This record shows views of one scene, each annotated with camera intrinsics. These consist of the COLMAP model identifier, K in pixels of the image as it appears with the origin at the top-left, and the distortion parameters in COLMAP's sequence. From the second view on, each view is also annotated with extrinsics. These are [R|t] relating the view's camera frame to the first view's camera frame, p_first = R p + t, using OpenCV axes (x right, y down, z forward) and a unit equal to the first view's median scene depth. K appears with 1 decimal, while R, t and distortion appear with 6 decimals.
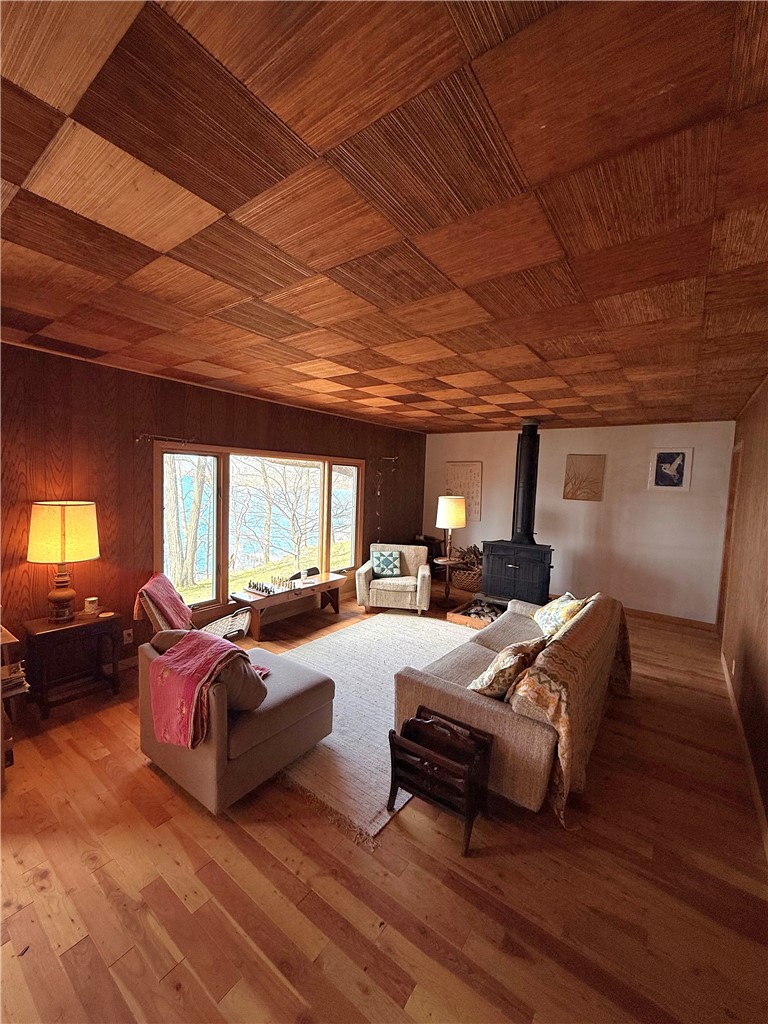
lens RADIAL K [[407.1, 0, 381.0], [0, 407.1, 508.3], [0, 0, 1]] dist [0.002799, -0.000200]
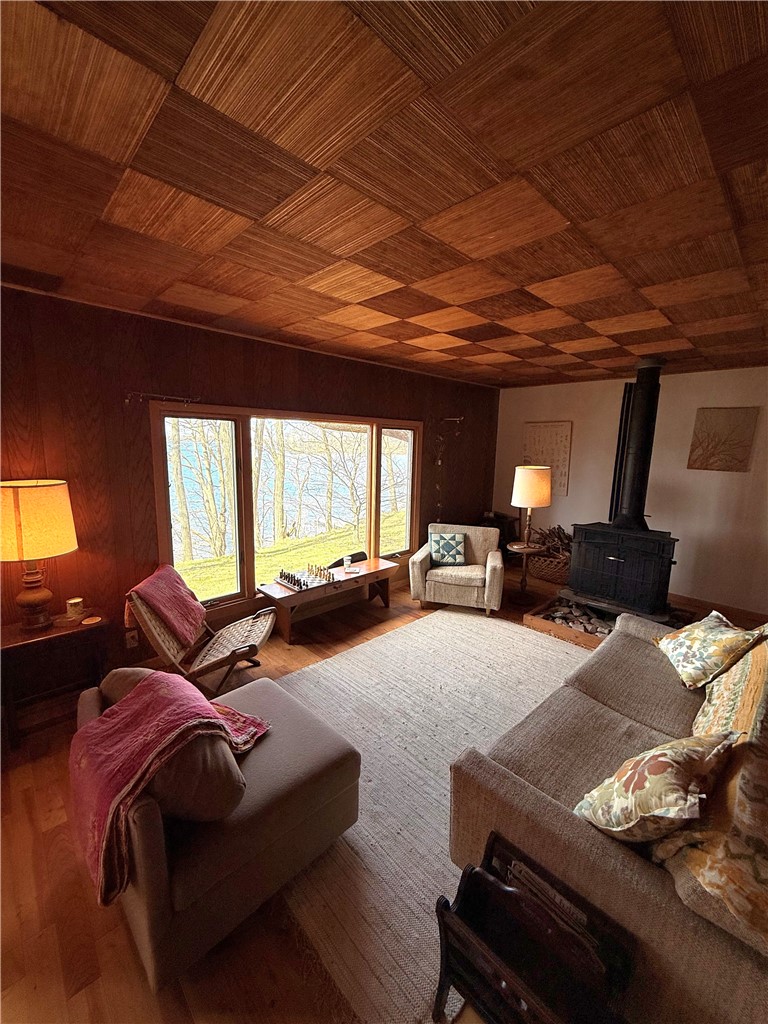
lens RADIAL K [[407.1, 0, 382.1], [0, 407.1, 509.4], [0, 0, 1]] dist [0.002799, -0.000200]
pose [[0.987757, 0.011569, -0.155568, 0.013710], [0.002007, 0.996222, 0.086825, -0.021416], [0.155985, -0.086074, 0.984002, 0.247426]]
